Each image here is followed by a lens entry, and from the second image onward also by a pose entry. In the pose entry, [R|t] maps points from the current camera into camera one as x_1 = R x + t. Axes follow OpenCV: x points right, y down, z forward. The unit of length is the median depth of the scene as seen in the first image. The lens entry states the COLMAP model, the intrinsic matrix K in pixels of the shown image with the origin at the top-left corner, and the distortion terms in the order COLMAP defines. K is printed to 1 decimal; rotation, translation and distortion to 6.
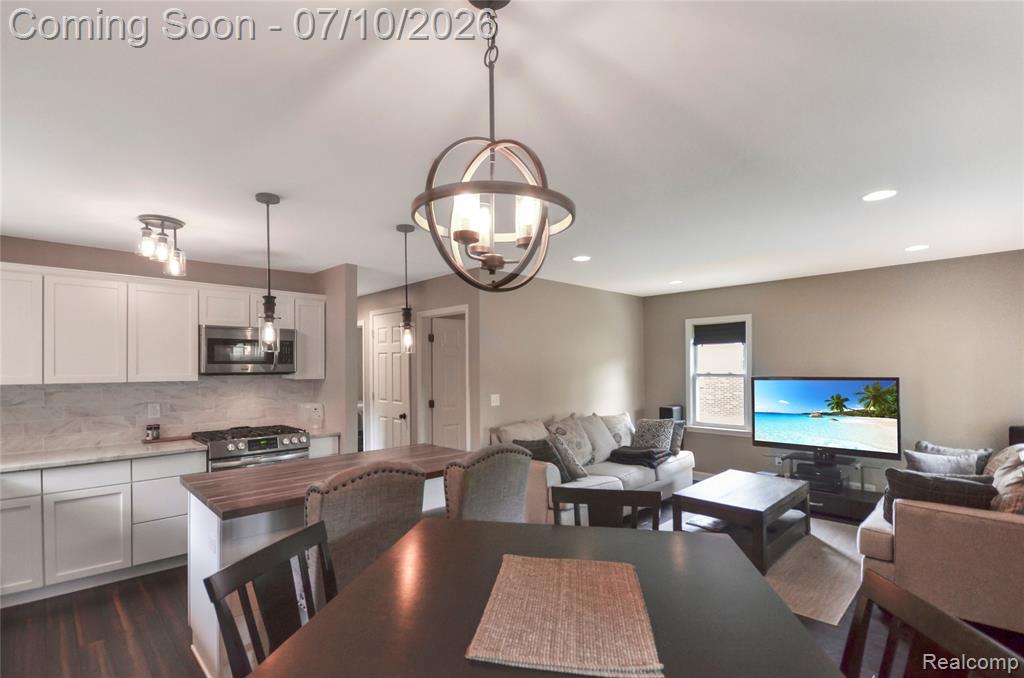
lens RADIAL K [[513.8, 0, 507.3], [0, 513.8, 351.0], [0, 0, 1]] dist [0.000839, 0.000202]
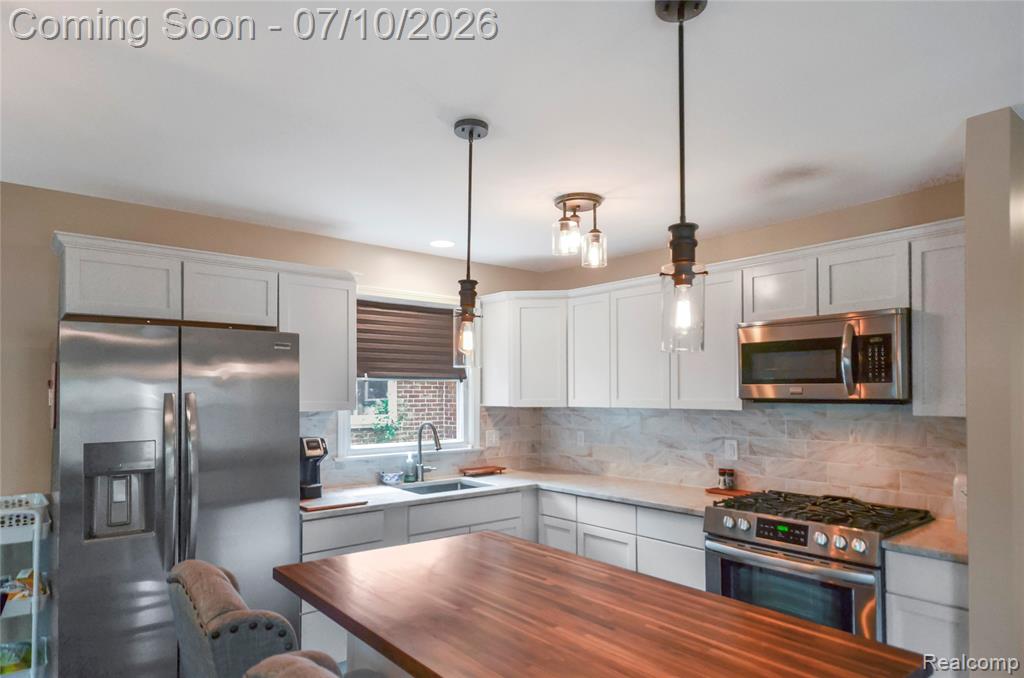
lens RADIAL K [[604.8, 0, 500.9], [0, 604.8, 384.9], [0, 0, 1]] dist [0.010524, 0.002249]
pose [[-0.033163, -0.004622, -0.999439, 0.183640], [0.031091, 0.999501, -0.005654, 0.019577], [0.998966, -0.031261, -0.033003, 0.721706]]
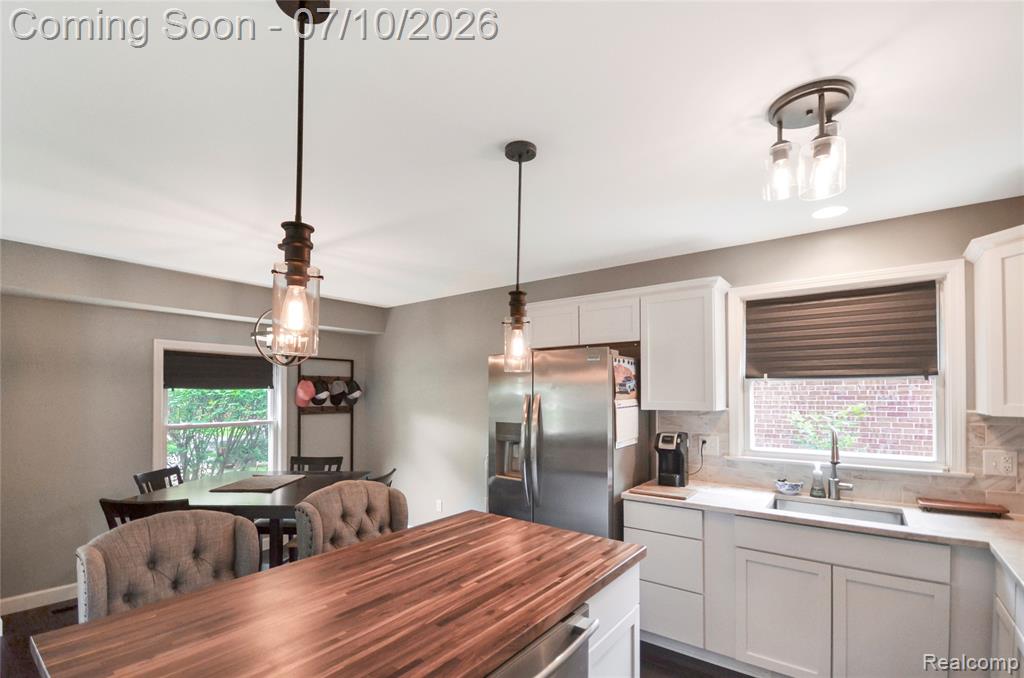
lens RADIAL K [[468.5, 0, 510.4], [0, 468.5, 381.7], [0, 0, 1]] dist [0.012135, -0.015325]
pose [[-0.978057, 0.003891, -0.208302, -0.225125], [0.015240, 0.998483, -0.052905, 0.033518], [0.207780, -0.054918, -0.976633, 1.093737]]
